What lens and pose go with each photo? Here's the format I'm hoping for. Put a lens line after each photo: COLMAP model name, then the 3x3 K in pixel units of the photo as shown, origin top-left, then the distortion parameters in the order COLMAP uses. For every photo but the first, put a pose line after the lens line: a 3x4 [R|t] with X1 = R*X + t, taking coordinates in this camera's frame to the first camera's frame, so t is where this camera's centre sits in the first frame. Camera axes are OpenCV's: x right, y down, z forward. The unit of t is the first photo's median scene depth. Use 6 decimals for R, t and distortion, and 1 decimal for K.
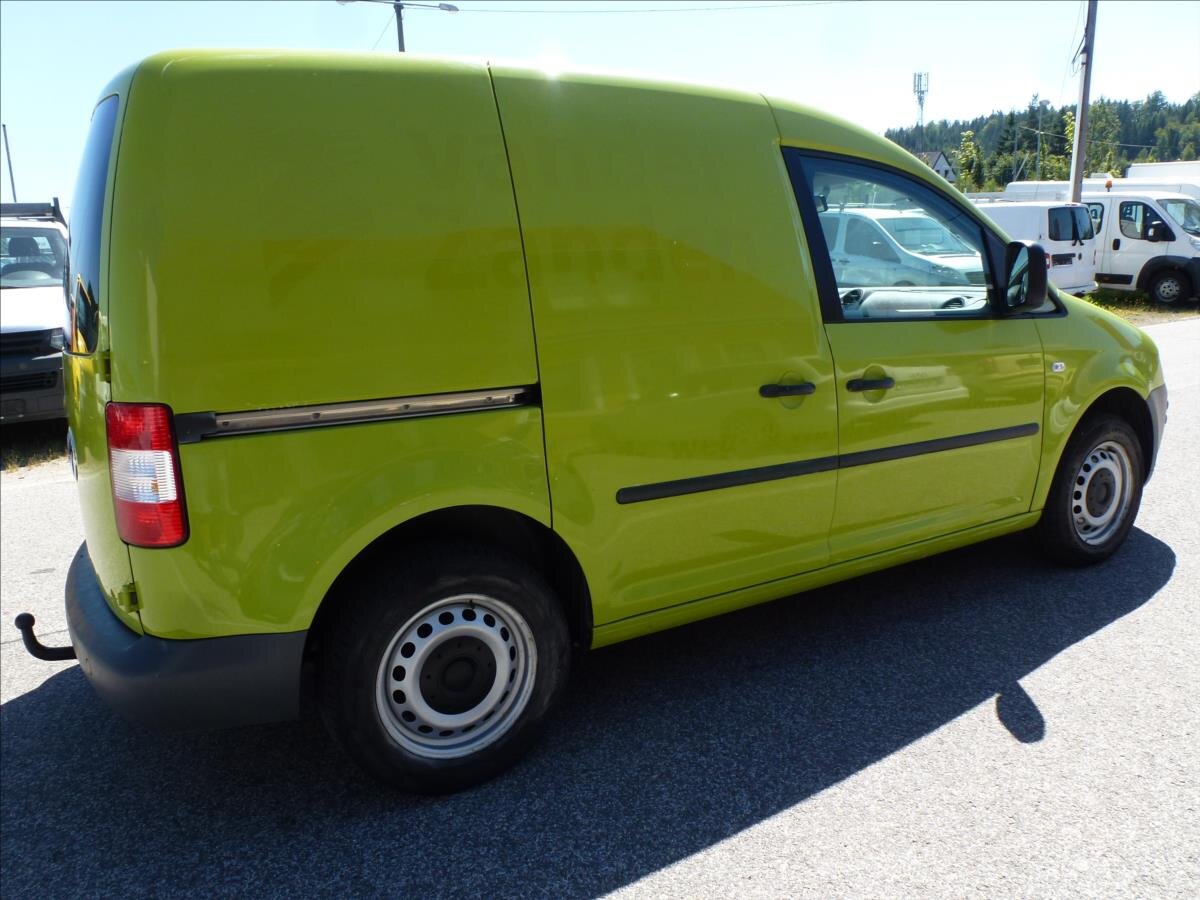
lens RADIAL K [[878.0, 0, 600.0], [0, 878.0, 450.0], [0, 0, 1]] dist [-0.062414, 0.028363]
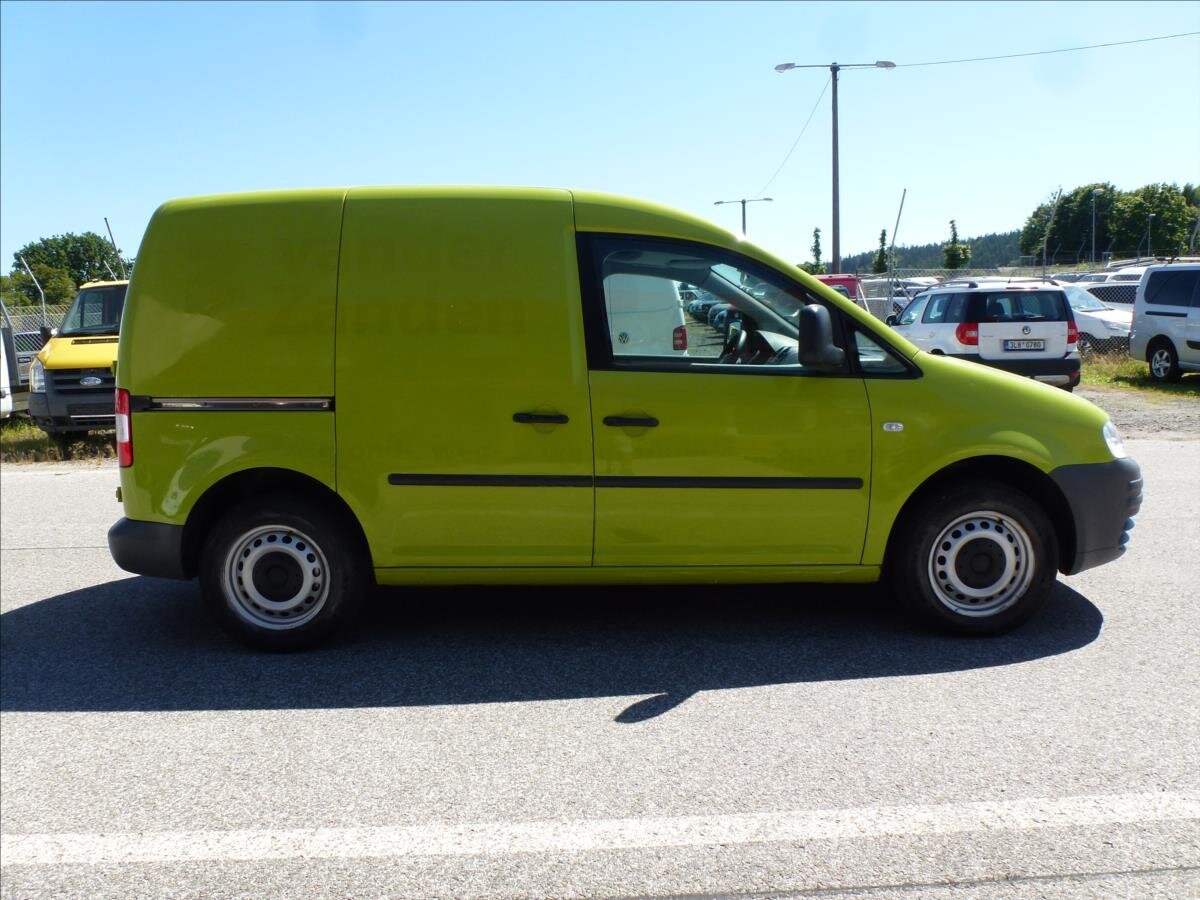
lens RADIAL K [[878.0, 0, 600.0], [0, 878.0, 450.0], [0, 0, 1]] dist [-0.062414, 0.028363]
pose [[0.856632, 0.086458, -0.508632, 1.044752], [-0.120594, 0.992103, -0.034465, 0.013127], [0.501636, 0.090862, 0.860294, -0.077416]]
